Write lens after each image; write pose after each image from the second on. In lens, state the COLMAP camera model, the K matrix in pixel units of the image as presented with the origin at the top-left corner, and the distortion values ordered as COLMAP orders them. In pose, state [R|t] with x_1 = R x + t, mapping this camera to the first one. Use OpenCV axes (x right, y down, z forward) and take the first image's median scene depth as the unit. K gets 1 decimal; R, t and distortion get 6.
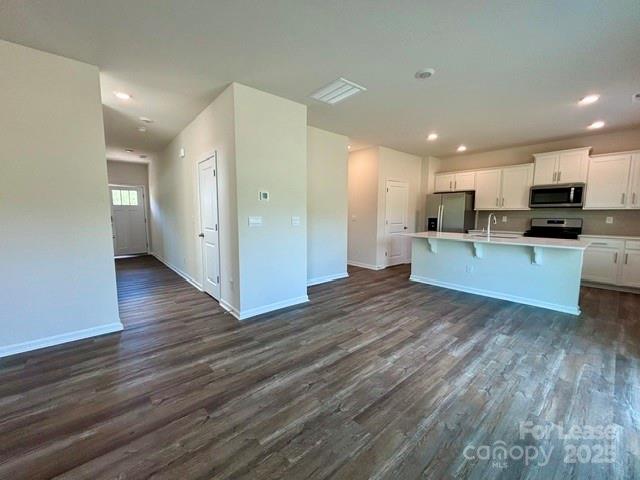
lens RADIAL K [[258.2, 0, 320.0], [0, 258.2, 240.0], [0, 0, 1]] dist [-0.000031, 0.000049]
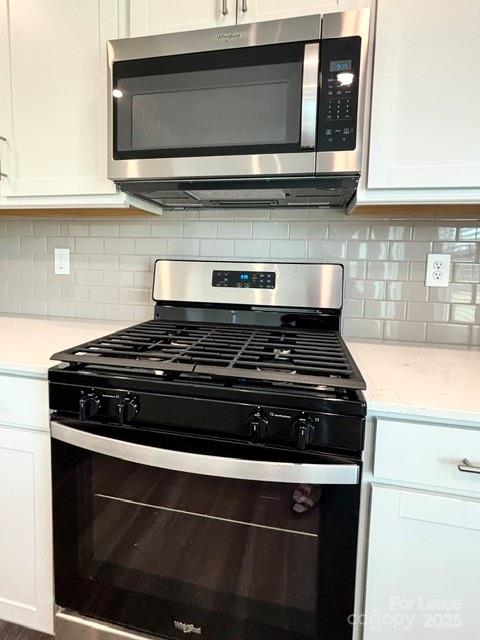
lens RADIAL K [[315.2, 0, 250.1], [0, 315.2, 289.6], [0, 0, 1]] dist [-0.001001, 0.000073]
pose [[0.792370, -0.033832, 0.609102, 0.857509], [0.043486, 0.999053, -0.001080, -0.067571], [-0.608489, 0.027343, 0.793091, 0.901535]]
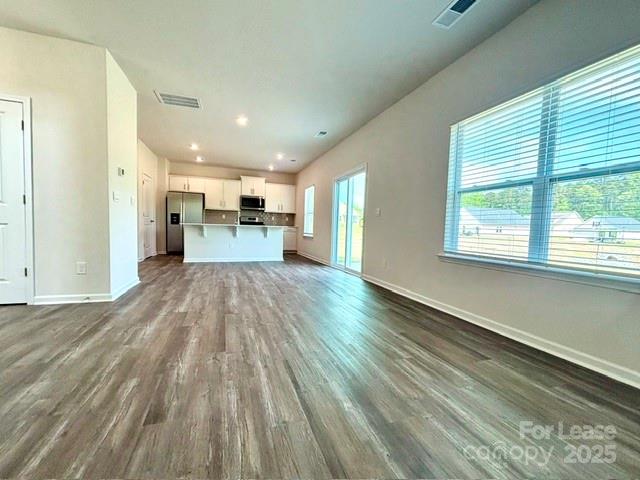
lens RADIAL K [[266.9, 0, 322.2], [0, 266.9, 240.7], [0, 0, 1]] dist [0.000963, 0.000116]
pose [[0.362416, -0.038448, 0.931223, -0.583008], [0.066230, 0.997685, 0.015417, 0.082217], [-0.929660, 0.056088, 0.364124, -0.039360]]
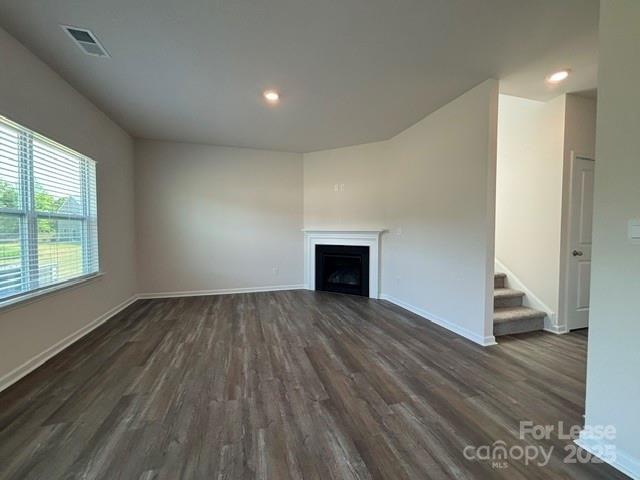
lens RADIAL K [[266.9, 0, 322.2], [0, 266.9, 240.7], [0, 0, 1]] dist [0.000963, 0.000116]
pose [[-0.410599, 0.031329, -0.911278, 0.189345], [-0.095641, 0.992417, 0.077213, -0.026335], [0.906786, 0.118859, -0.404489, 0.466477]]
